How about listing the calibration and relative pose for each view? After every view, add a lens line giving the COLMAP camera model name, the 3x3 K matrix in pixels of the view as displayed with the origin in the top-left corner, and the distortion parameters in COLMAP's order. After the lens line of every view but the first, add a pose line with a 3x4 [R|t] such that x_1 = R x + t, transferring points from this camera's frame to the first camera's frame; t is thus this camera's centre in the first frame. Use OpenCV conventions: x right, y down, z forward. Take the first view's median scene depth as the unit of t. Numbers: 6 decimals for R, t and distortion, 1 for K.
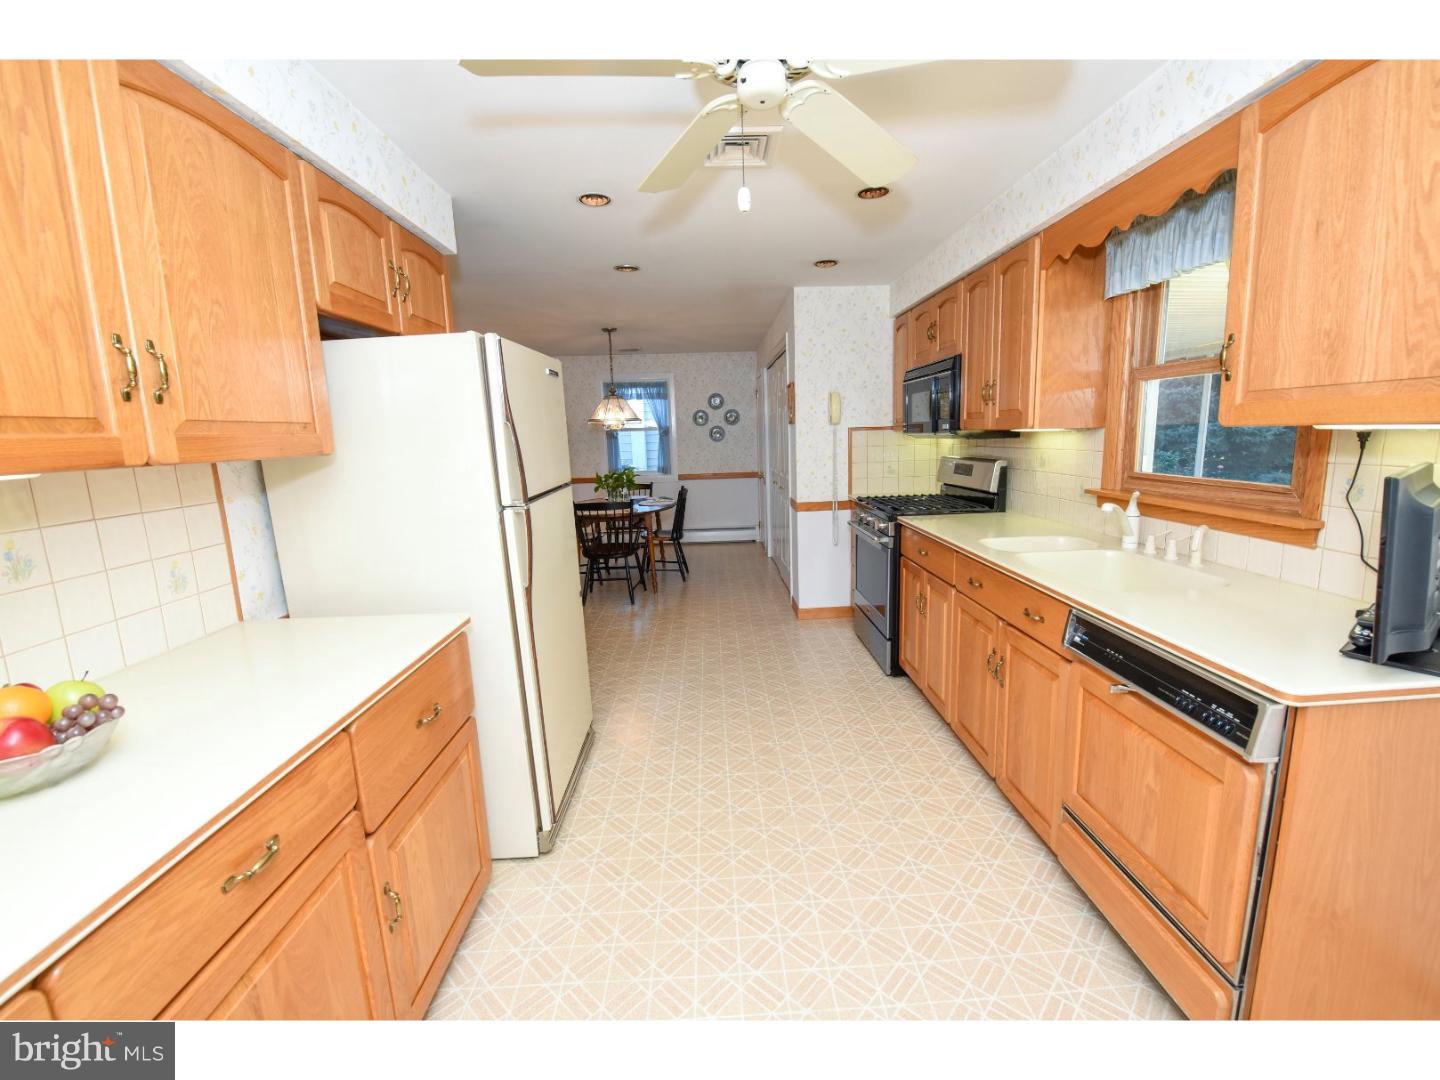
lens RADIAL K [[587.8, 0, 720.0], [0, 587.8, 540.0], [0, 0, 1]] dist [-0.002280, -0.000281]
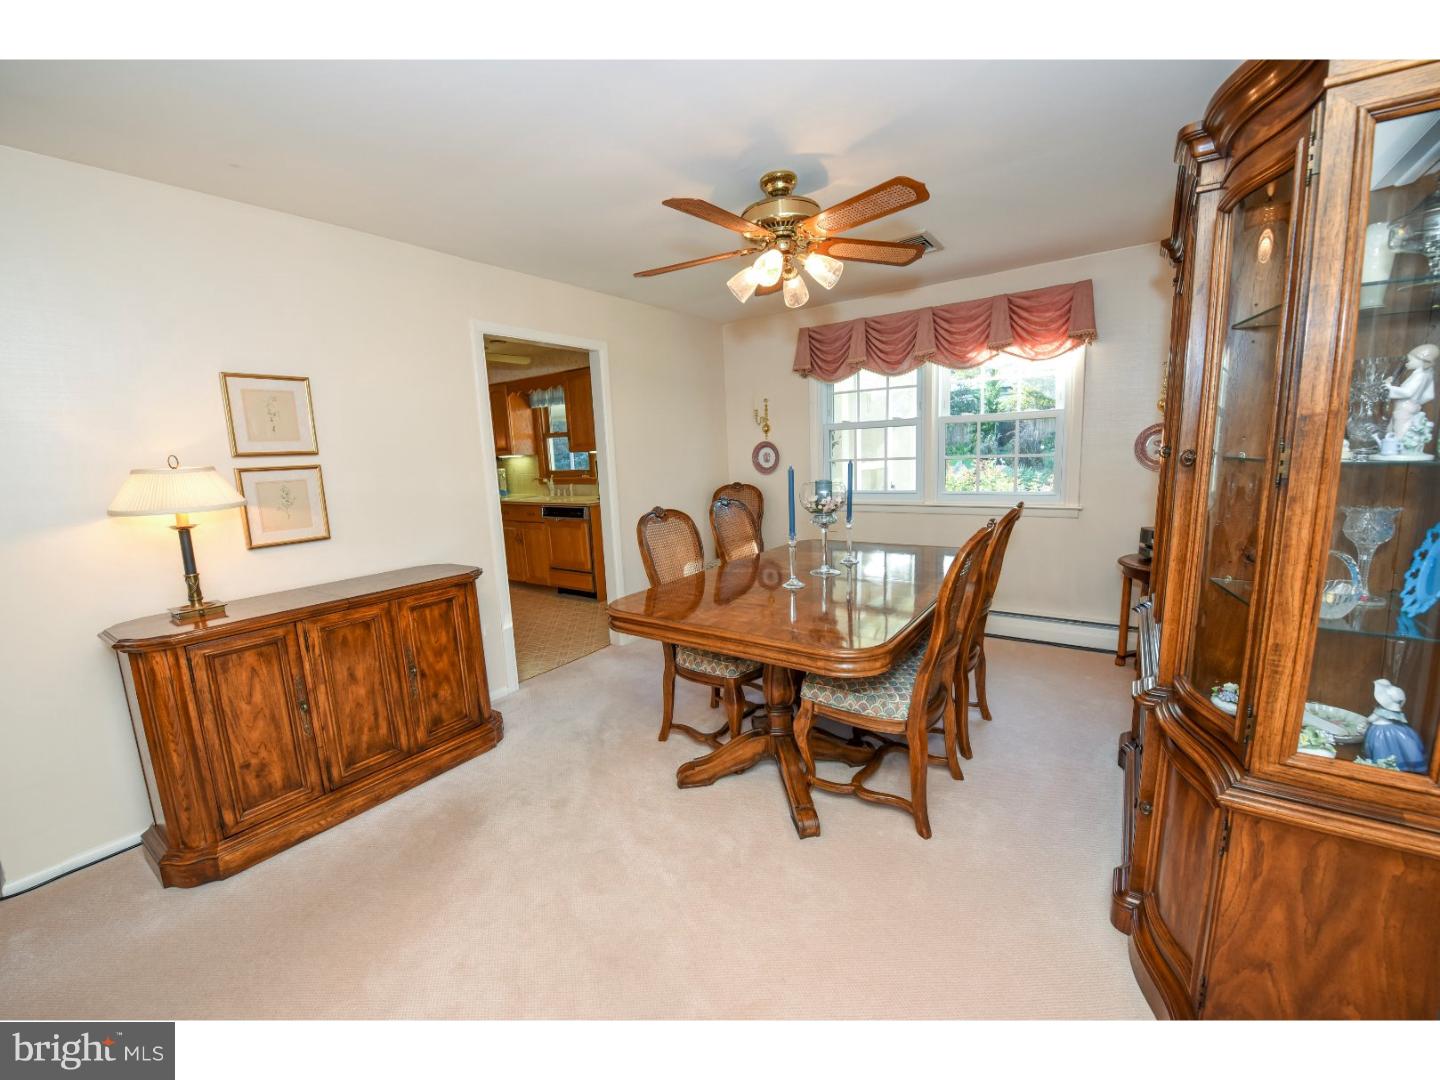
lens RADIAL K [[587.8, 0, 720.0], [0, 587.8, 540.0], [0, 0, 1]] dist [-0.002280, -0.000281]
pose [[0.608279, -0.120881, 0.784464, -1.139979], [0.163310, 0.986249, 0.025343, 0.302136], [-0.776741, 0.112696, 0.619656, -1.455752]]
